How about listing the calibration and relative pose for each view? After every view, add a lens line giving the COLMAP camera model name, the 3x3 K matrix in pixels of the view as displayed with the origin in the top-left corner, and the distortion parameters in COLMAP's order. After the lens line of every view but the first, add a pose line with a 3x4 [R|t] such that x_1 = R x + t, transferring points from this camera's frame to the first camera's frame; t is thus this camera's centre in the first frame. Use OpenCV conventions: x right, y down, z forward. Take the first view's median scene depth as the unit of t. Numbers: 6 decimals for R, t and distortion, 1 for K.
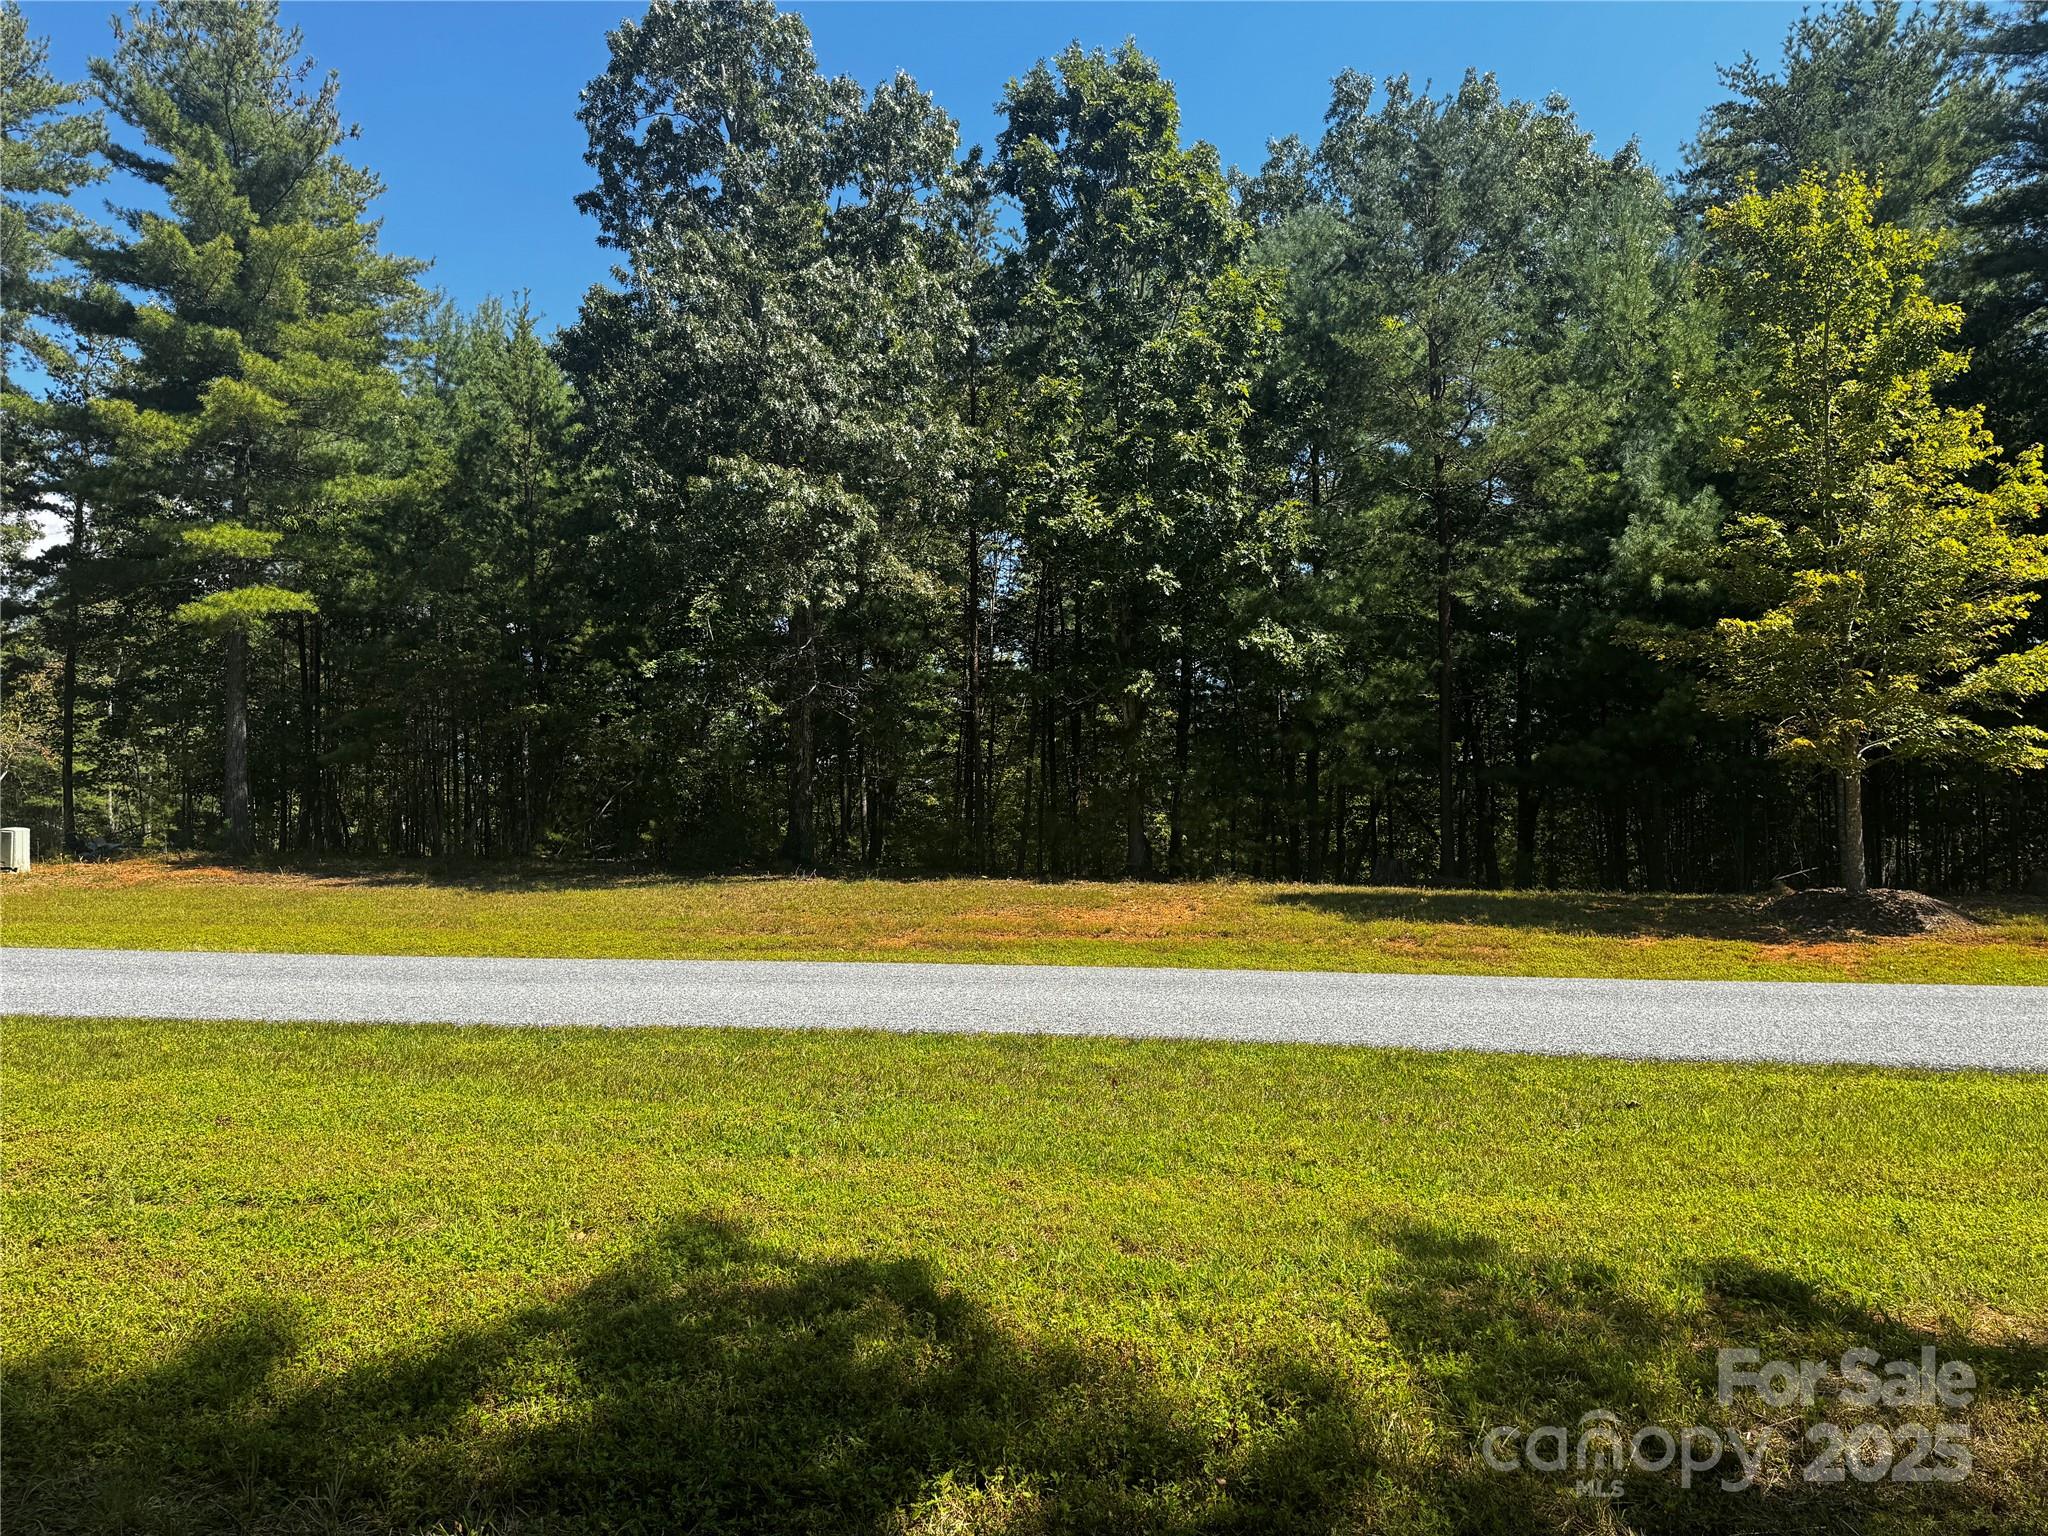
lens RADIAL K [[1393.6, 0, 1038.2], [0, 1393.6, 781.8], [0, 0, 1]] dist [0.040726, -0.047596]
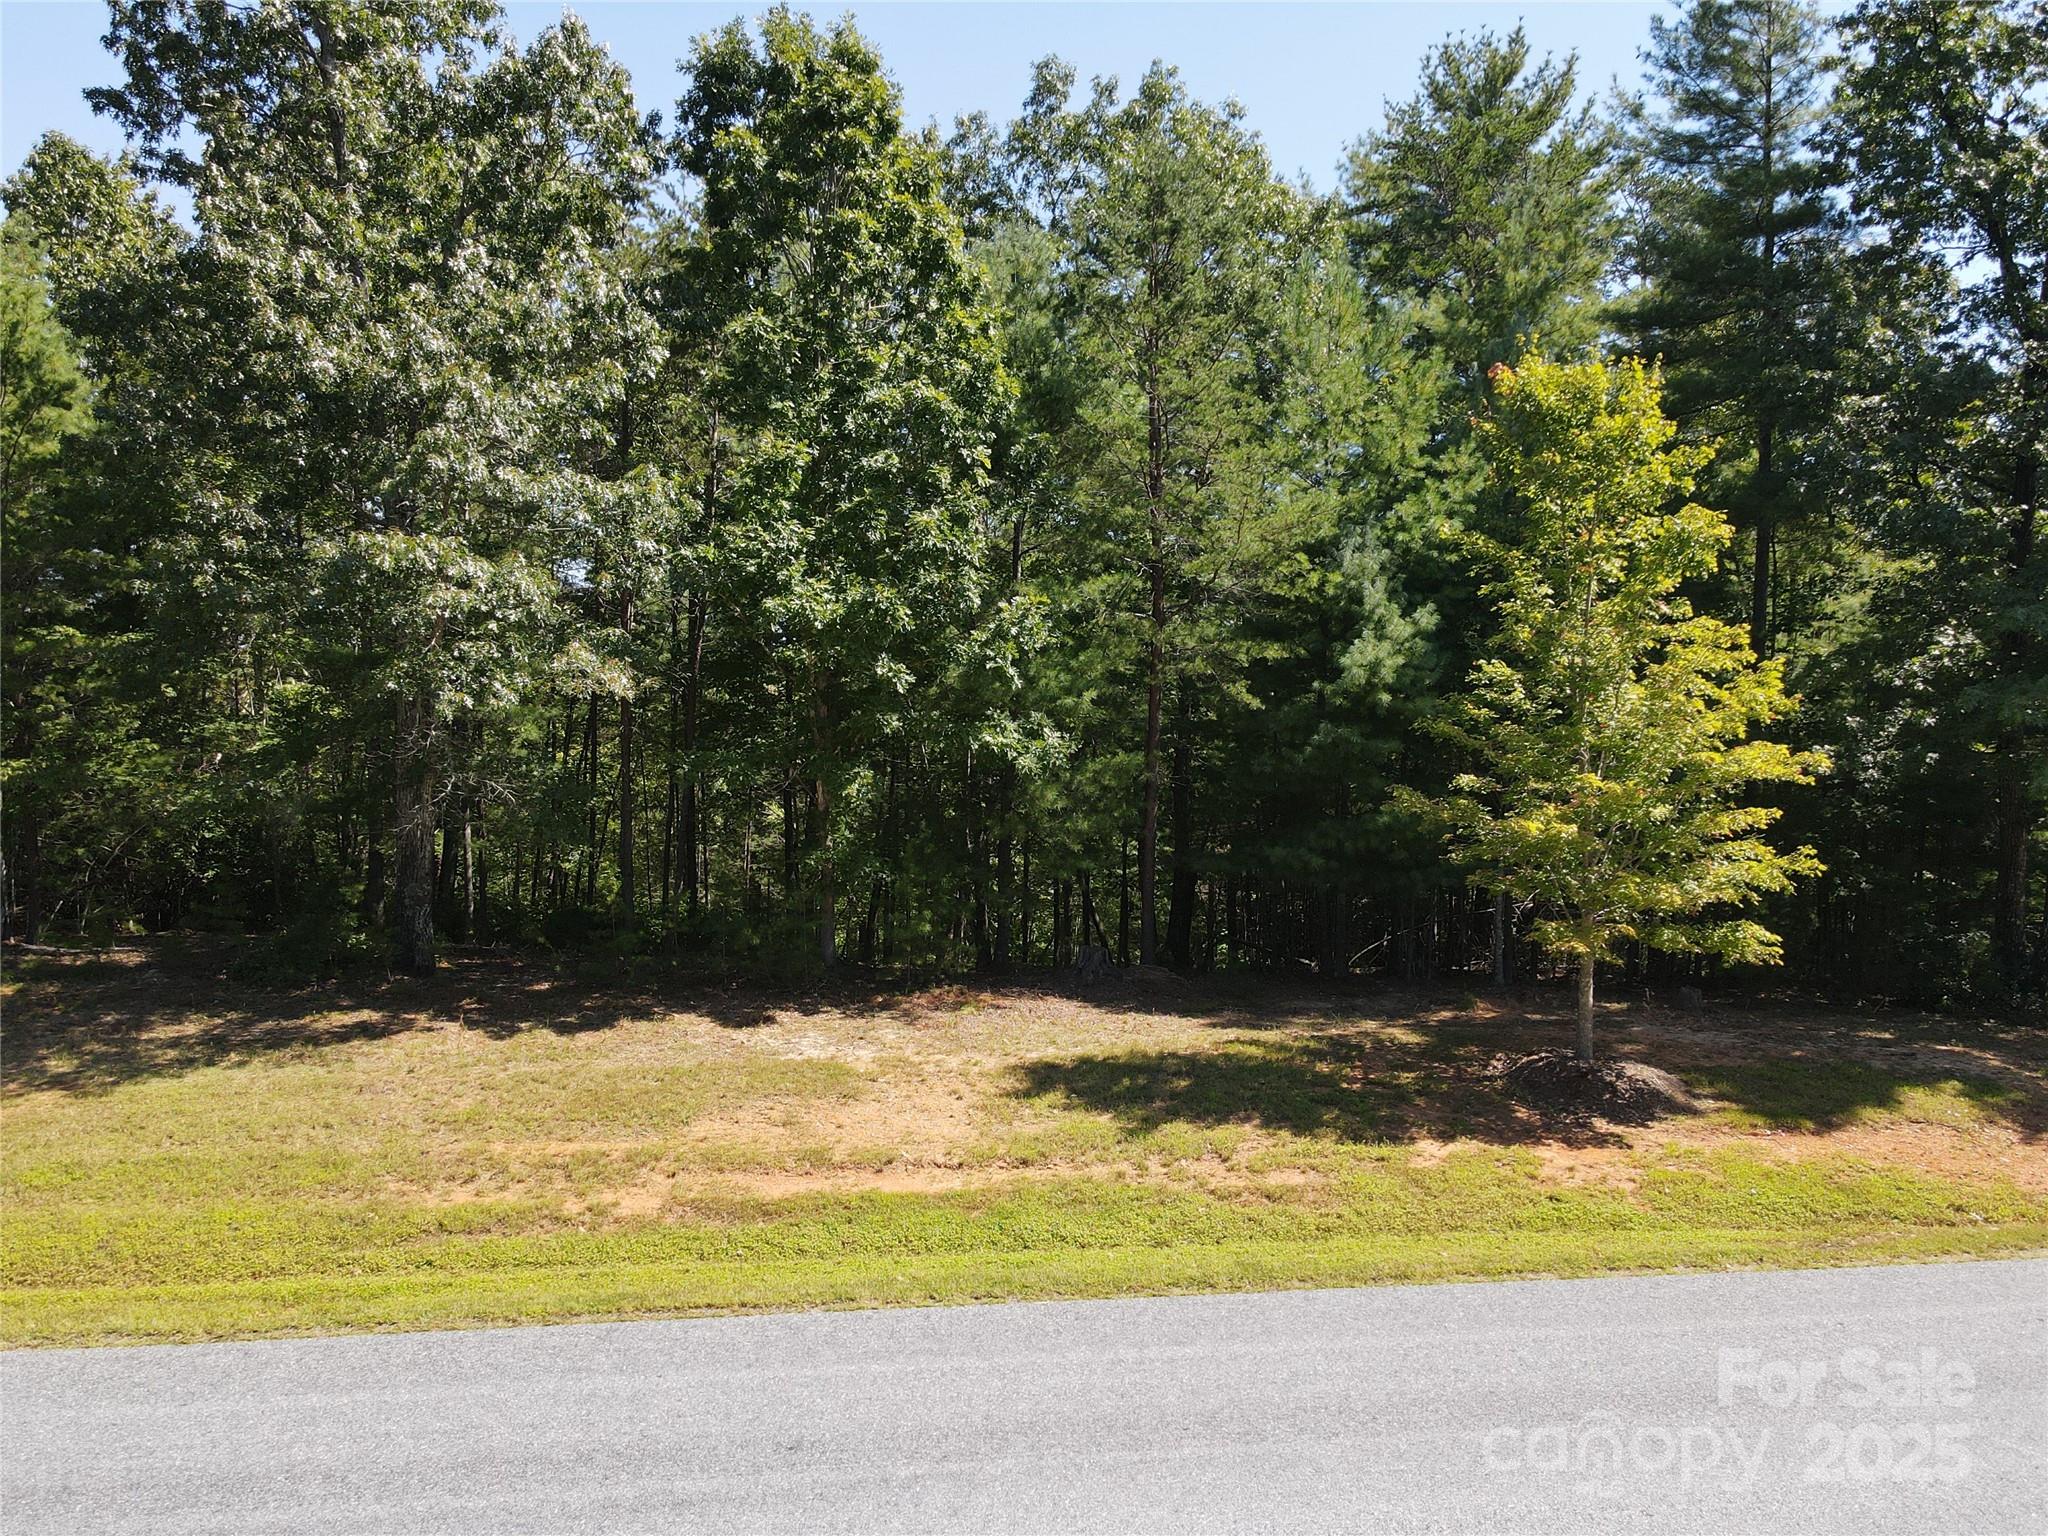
lens RADIAL K [[1465.5, 0, 1031.4], [0, 1465.5, 761.7], [0, 0, 1]] dist [0.019221, -0.011631]
pose [[0.945056, 0.006105, 0.326852, -0.130515], [-0.032504, 0.996626, 0.075365, -0.162616], [-0.325289, -0.081849, 0.942066, 0.092414]]
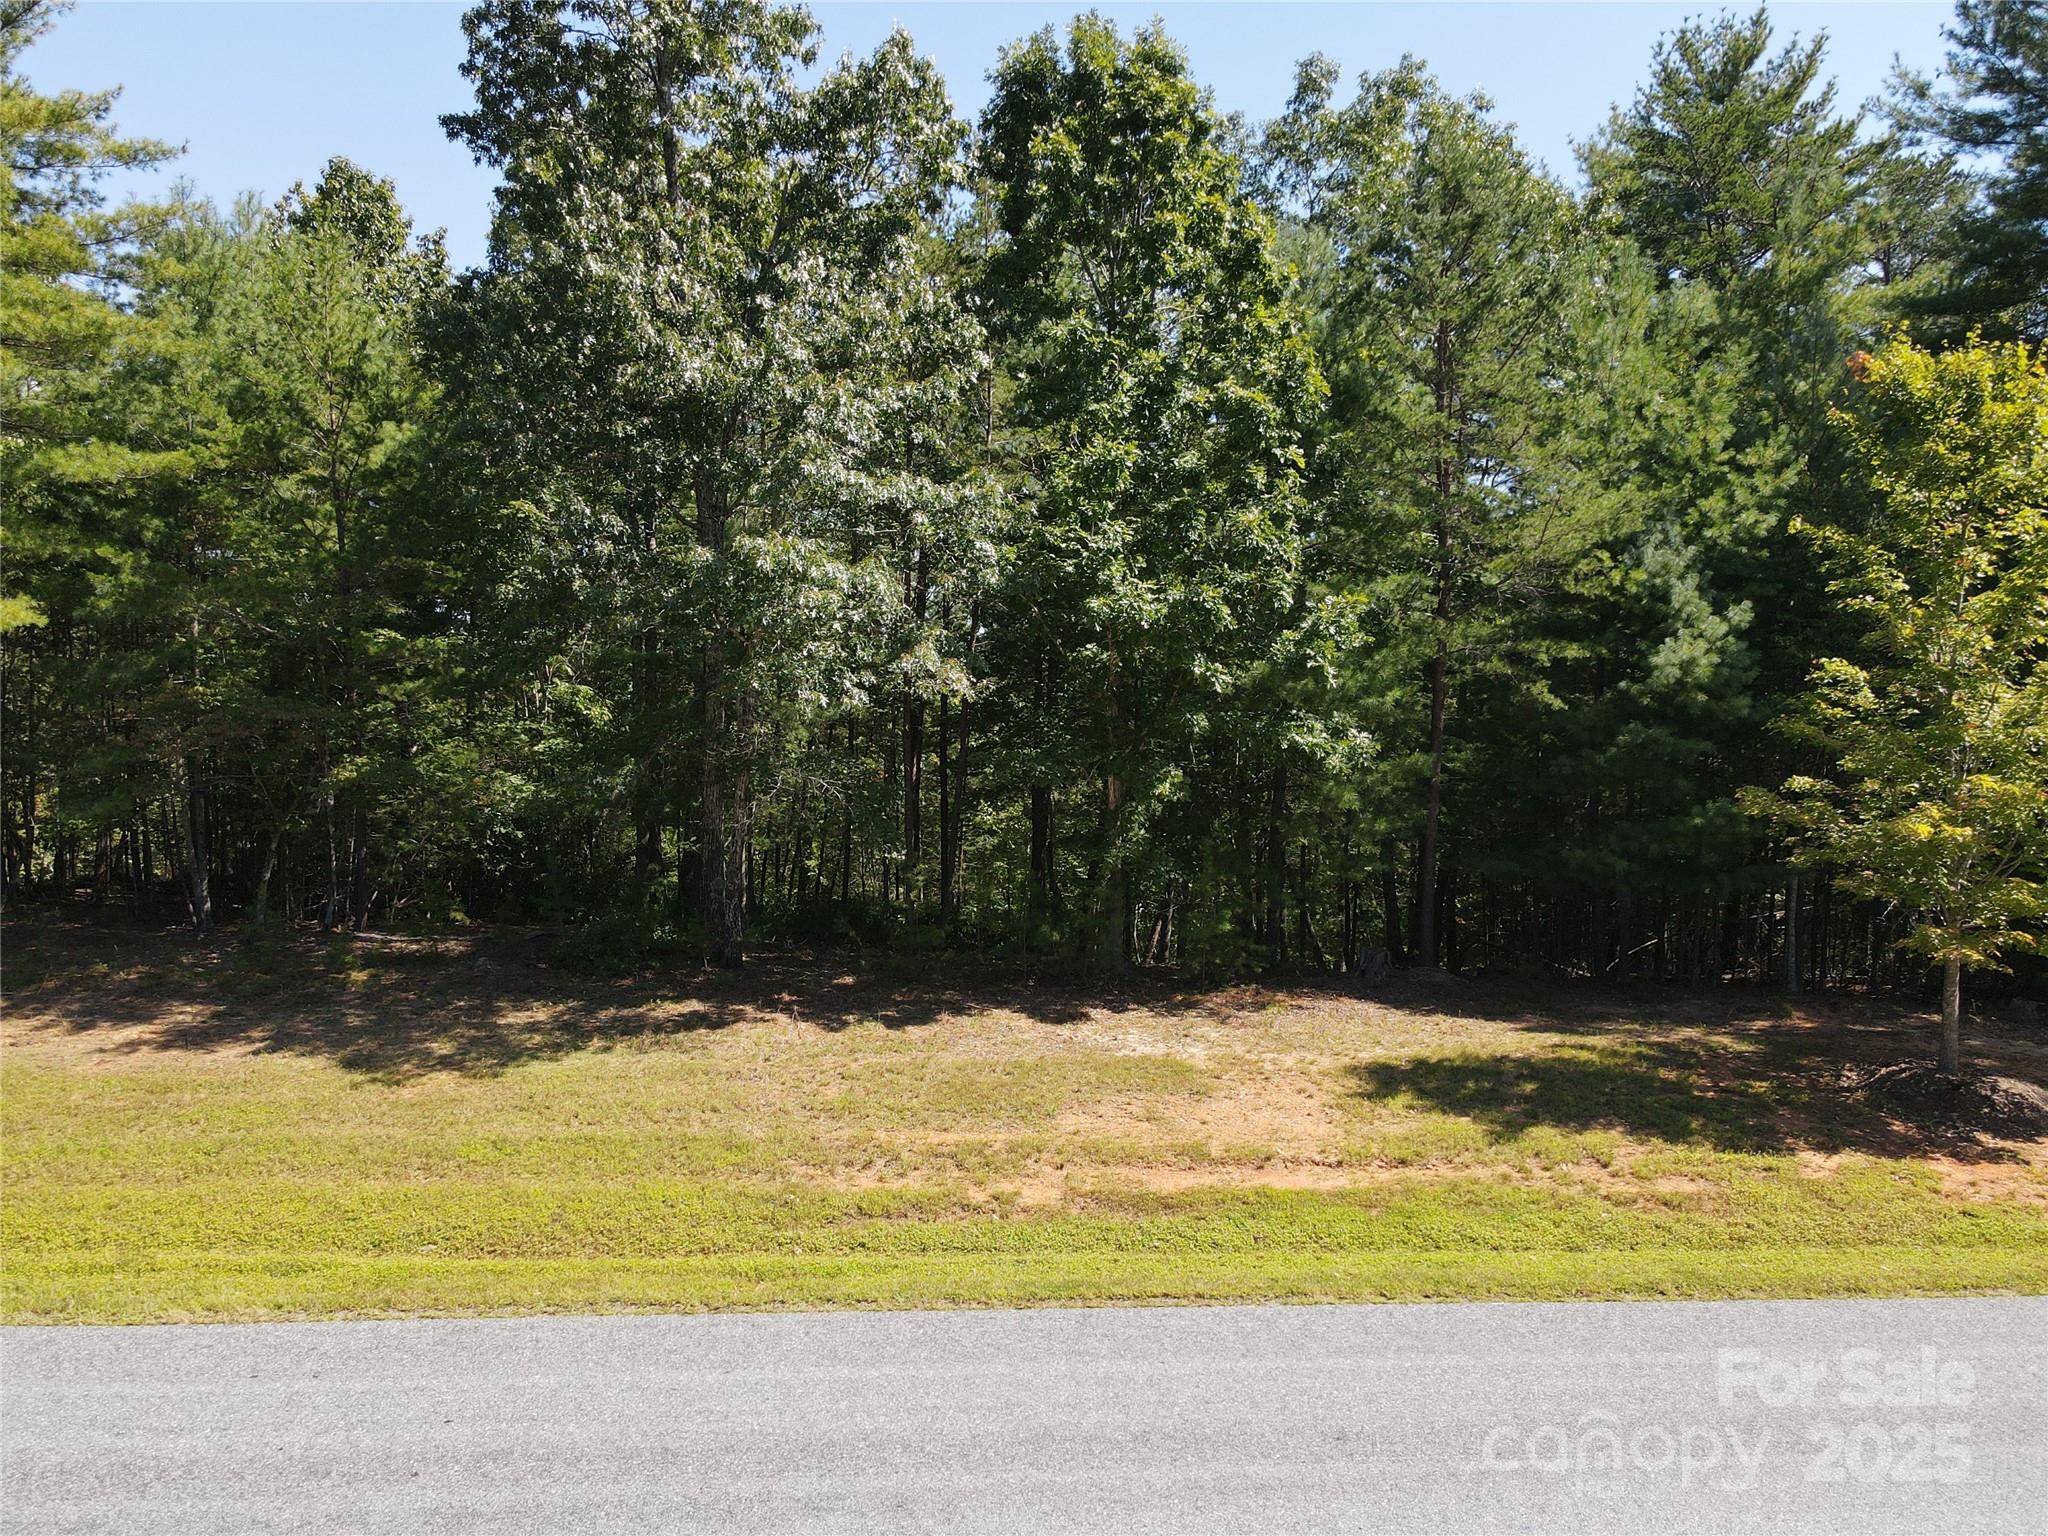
lens RADIAL K [[1465.5, 0, 1030.6], [0, 1465.5, 762.3], [0, 0, 1]] dist [0.019221, -0.011631]
pose [[0.966667, 0.010019, 0.255842, -0.257385], [-0.030399, 0.996657, 0.075828, -0.156131], [-0.254227, -0.081078, 0.963740, 0.126437]]
